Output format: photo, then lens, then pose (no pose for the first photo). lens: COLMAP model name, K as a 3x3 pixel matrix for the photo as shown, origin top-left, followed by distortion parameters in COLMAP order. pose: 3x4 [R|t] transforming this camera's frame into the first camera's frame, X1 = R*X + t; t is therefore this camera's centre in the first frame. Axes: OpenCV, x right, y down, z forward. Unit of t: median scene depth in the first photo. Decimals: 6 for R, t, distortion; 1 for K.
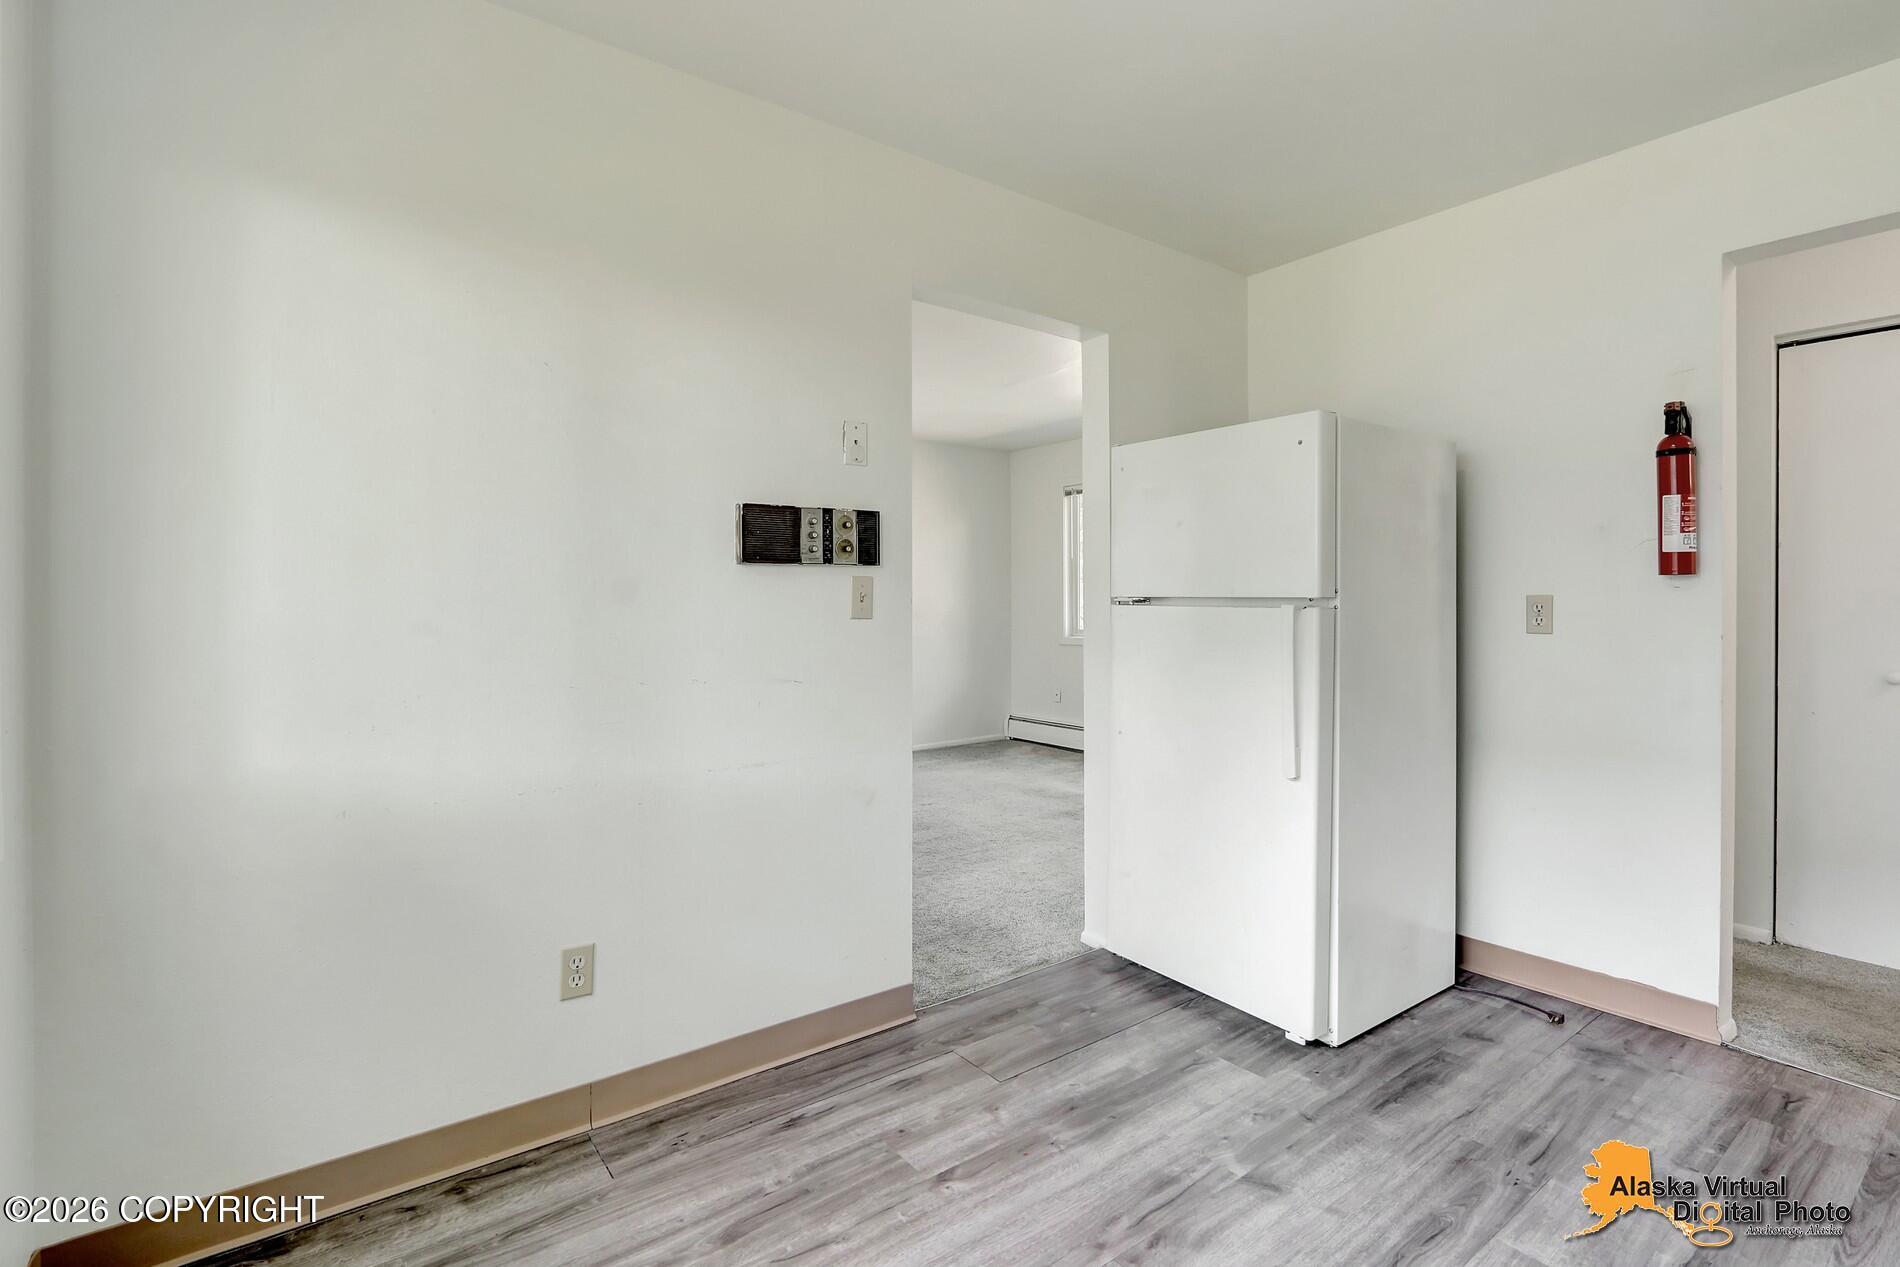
lens RADIAL K [[898.6, 0, 952.6], [0, 898.6, 609.0], [0, 0, 1]] dist [-0.000748, -0.000240]
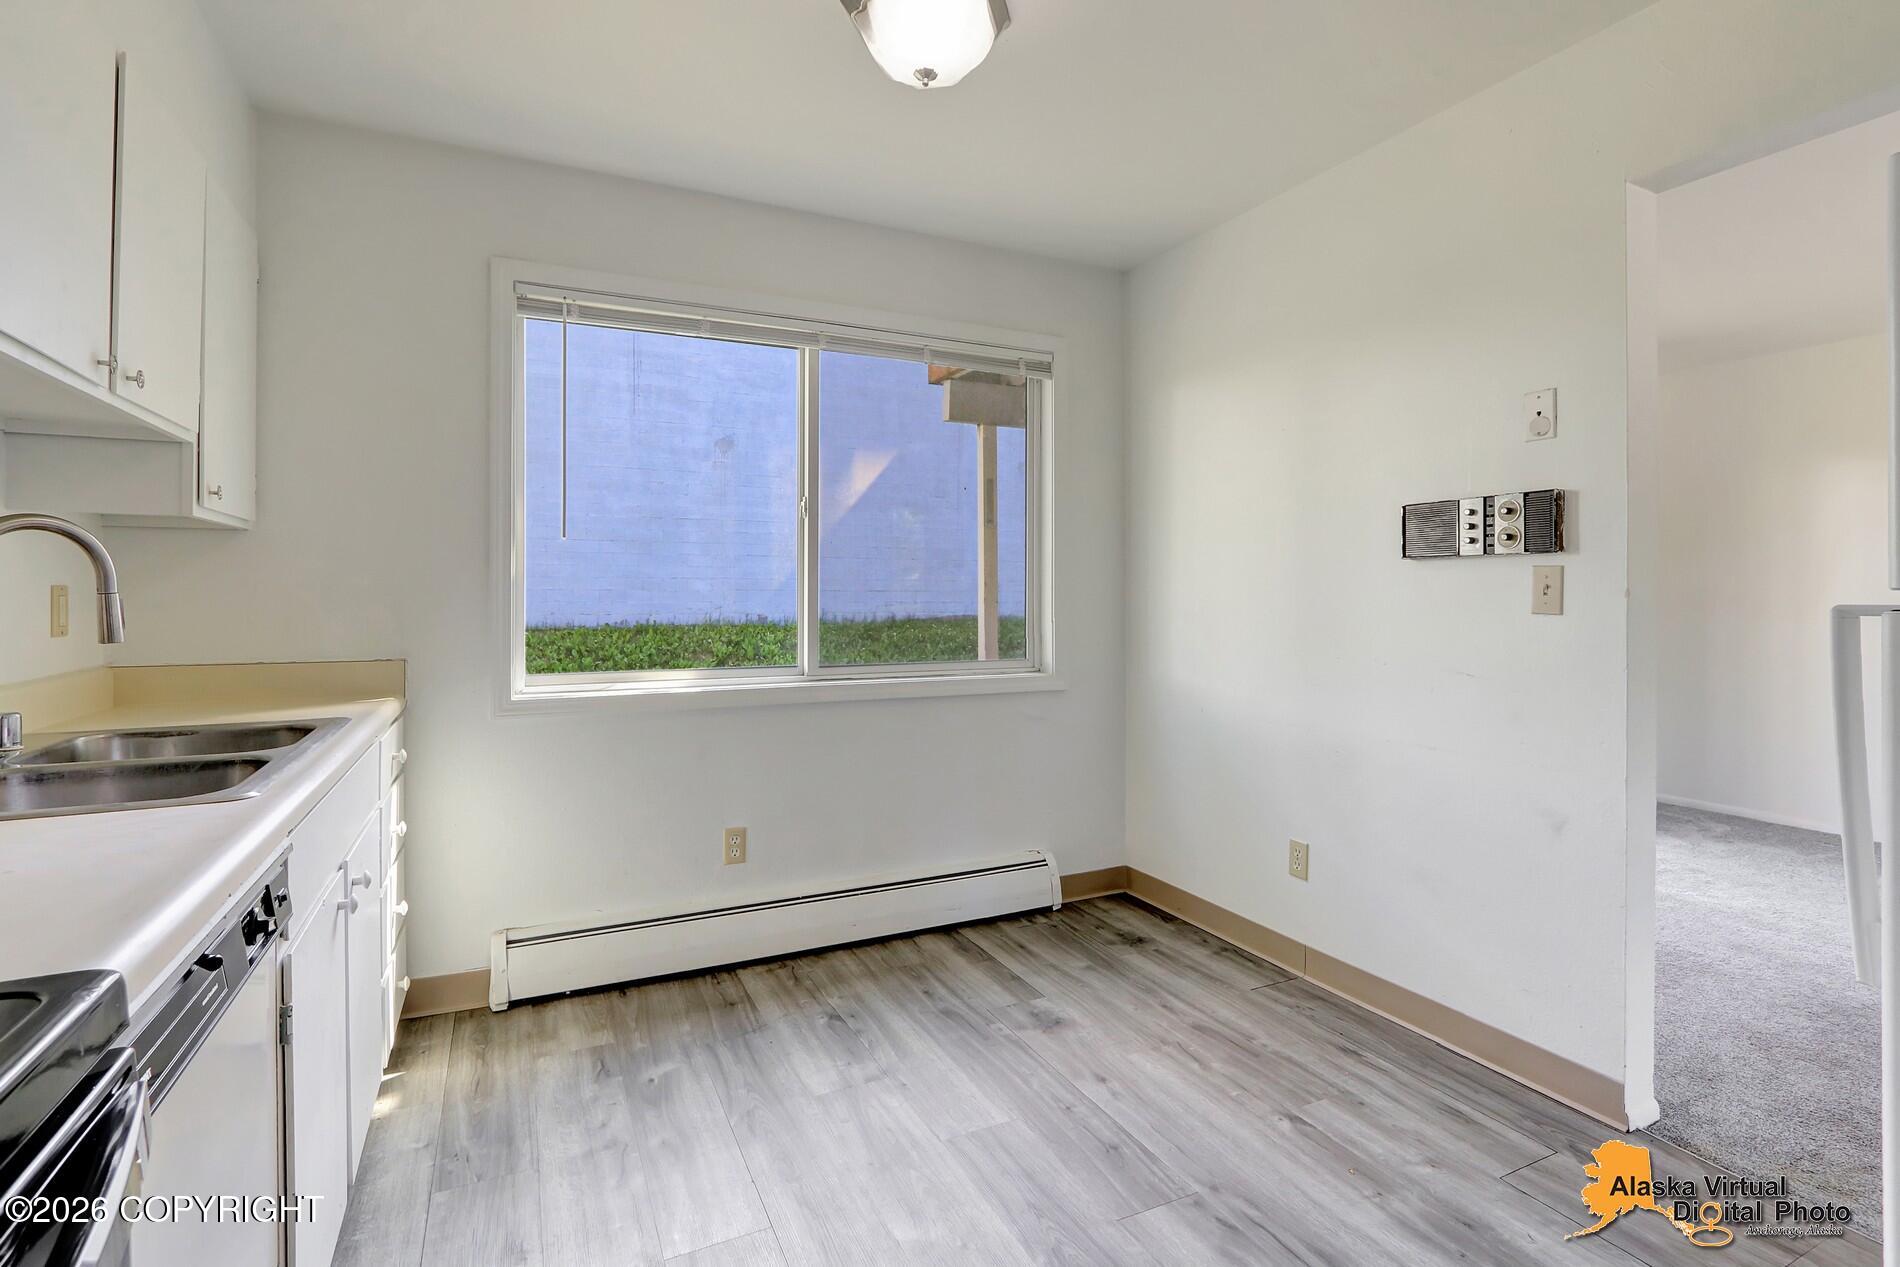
lens RADIAL K [[898.6, 0, 952.6], [0, 898.6, 609.0], [0, 0, 1]] dist [-0.000748, -0.000240]
pose [[-0.184821, 0.012638, -0.982691, 1.033235], [-0.011476, 0.999821, 0.015016, -0.000700], [0.982705, 0.014053, -0.184643, 0.712130]]
